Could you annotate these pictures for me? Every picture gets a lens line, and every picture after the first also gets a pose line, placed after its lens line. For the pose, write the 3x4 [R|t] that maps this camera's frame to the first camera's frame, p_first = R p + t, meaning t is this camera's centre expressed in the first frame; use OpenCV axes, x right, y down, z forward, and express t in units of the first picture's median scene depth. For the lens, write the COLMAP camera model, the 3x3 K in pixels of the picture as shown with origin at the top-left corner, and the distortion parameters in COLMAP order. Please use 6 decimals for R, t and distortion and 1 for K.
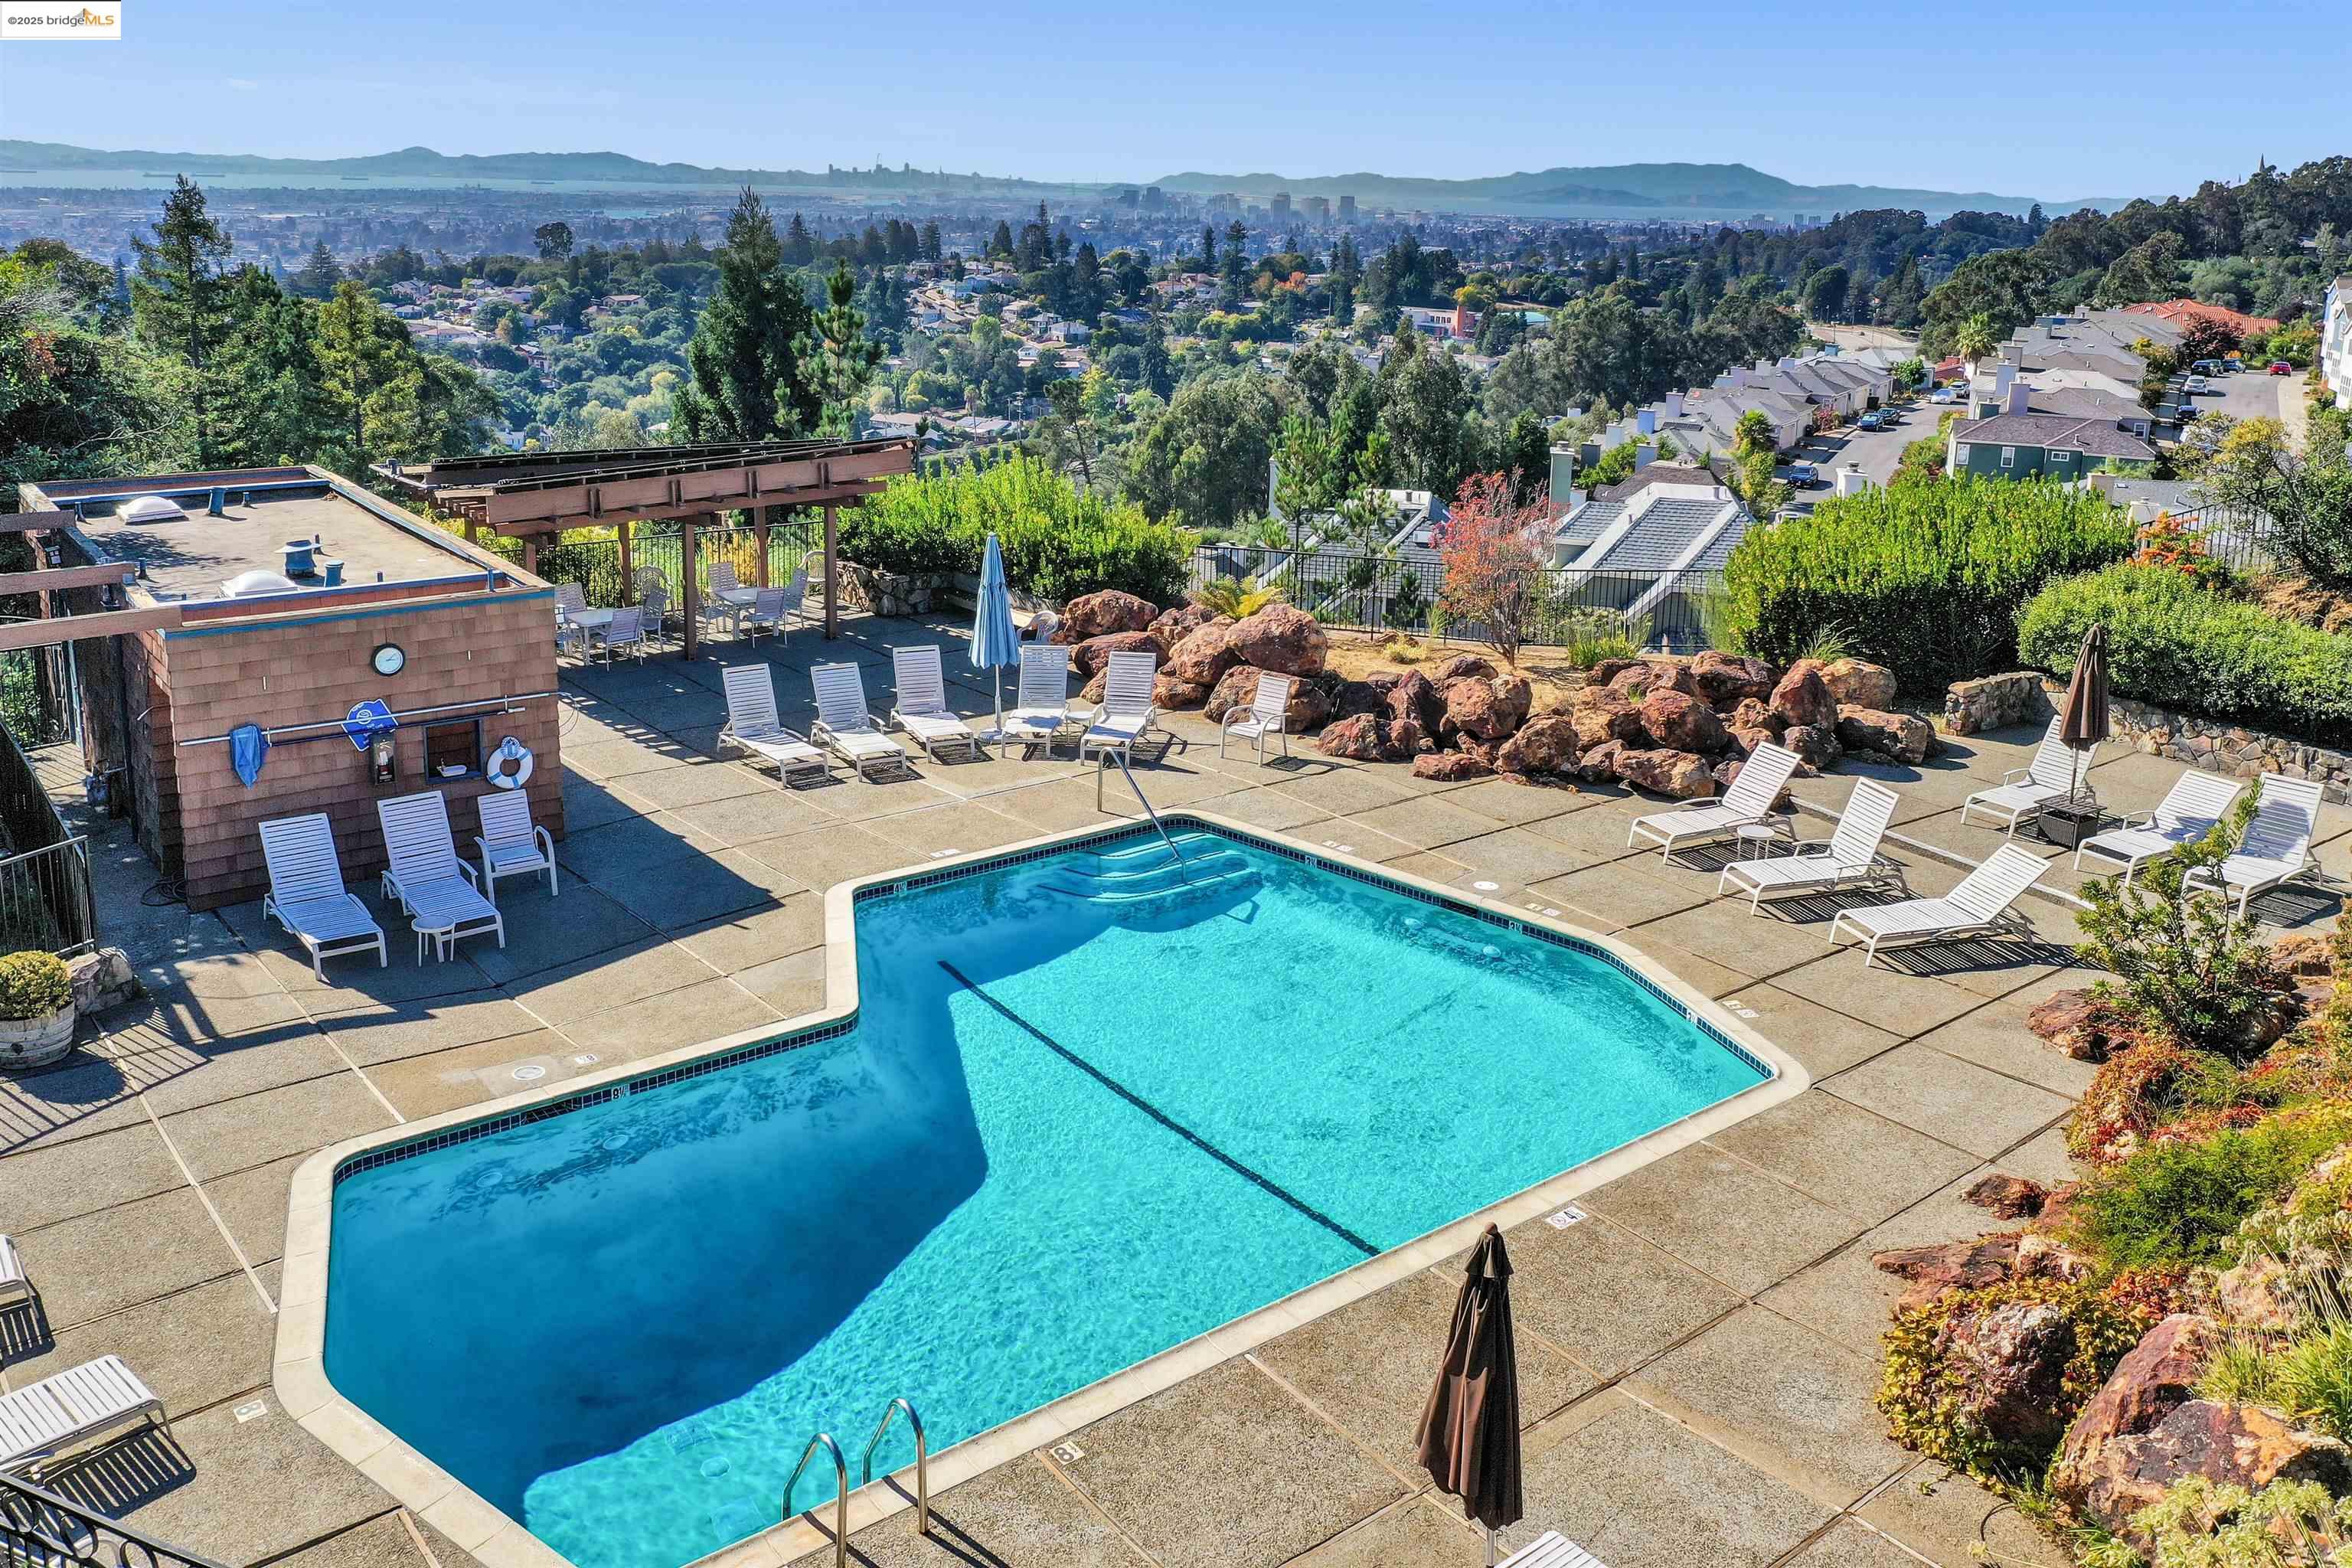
lens RADIAL K [[1903.6, 0, 1149.0], [0, 1903.6, 590.3], [0, 0, 1]] dist [-0.006904, -0.003389]
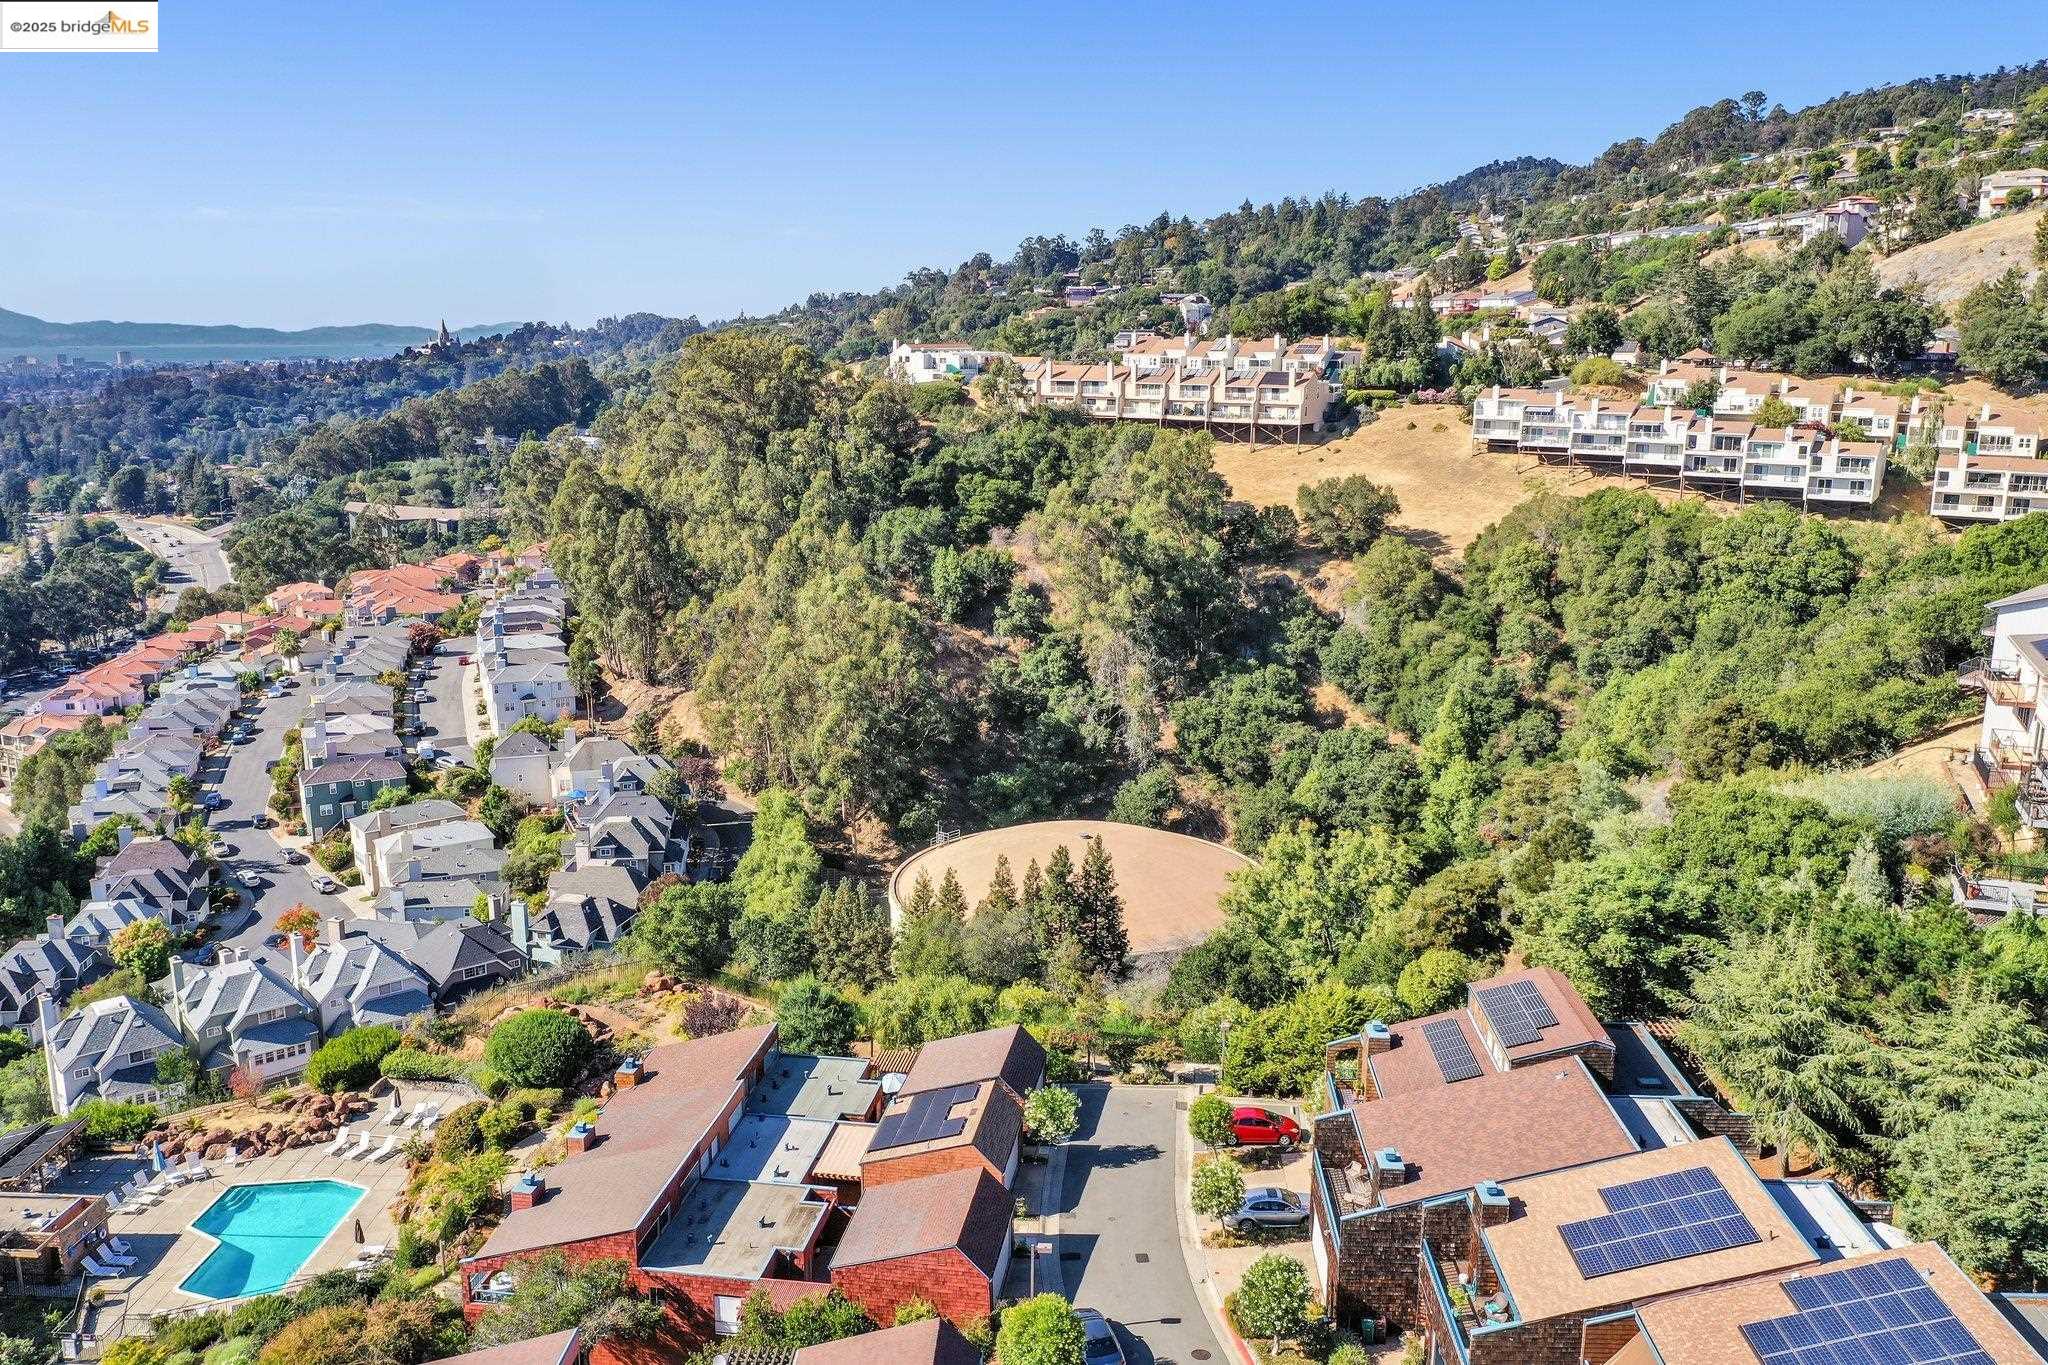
lens RADIAL K [[1600.8, 0, 1024.9], [0, 1600.8, 669.5], [0, 0, 1]] dist [-0.011667, 0.005041]
pose [[0.652419, -0.182423, 0.735576, -0.055167], [0.178052, 0.980326, 0.085197, -0.045318], [-0.736646, 0.075386, 0.672064, -0.130637]]
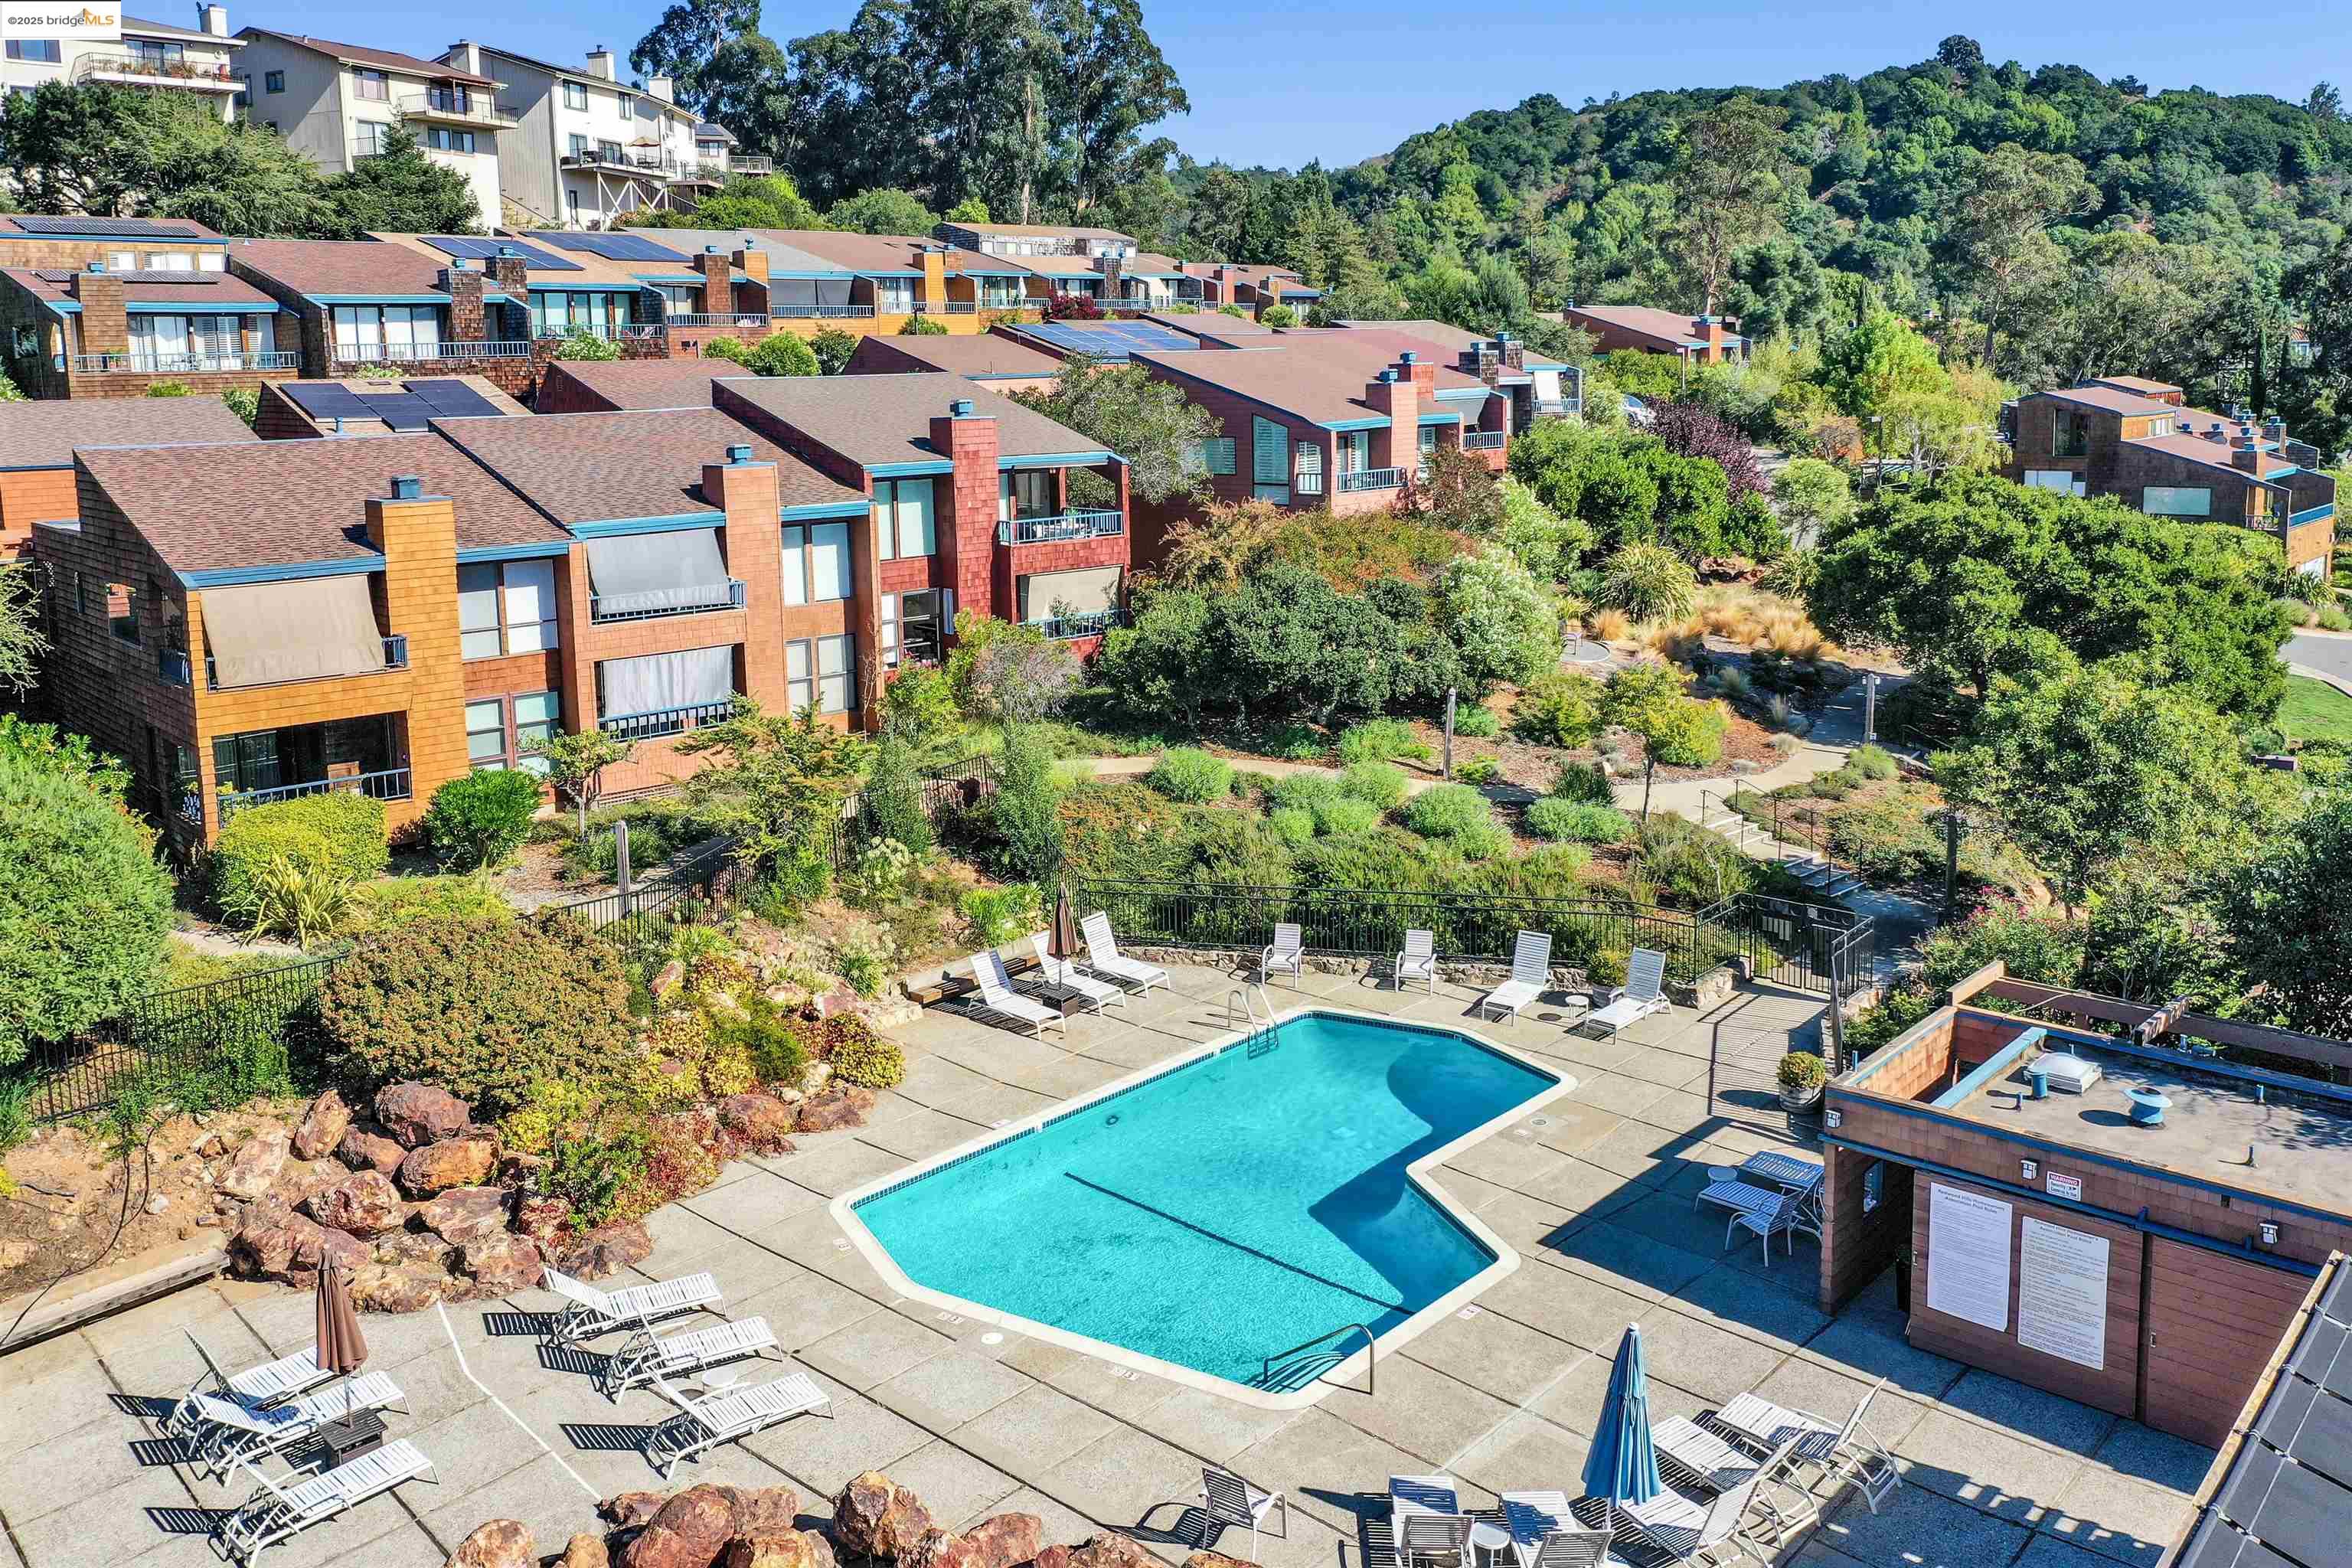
lens RADIAL K [[1838.4, 0, 1177.1], [0, 1838.4, 769.0], [0, 0, 1]] dist [-0.011667, 0.005041]
pose [[-0.987444, 0.028261, -0.155420, 0.007909], [-0.040337, 0.906140, 0.421050, -0.021415], [0.152731, 0.422033, -0.893623, 0.063926]]
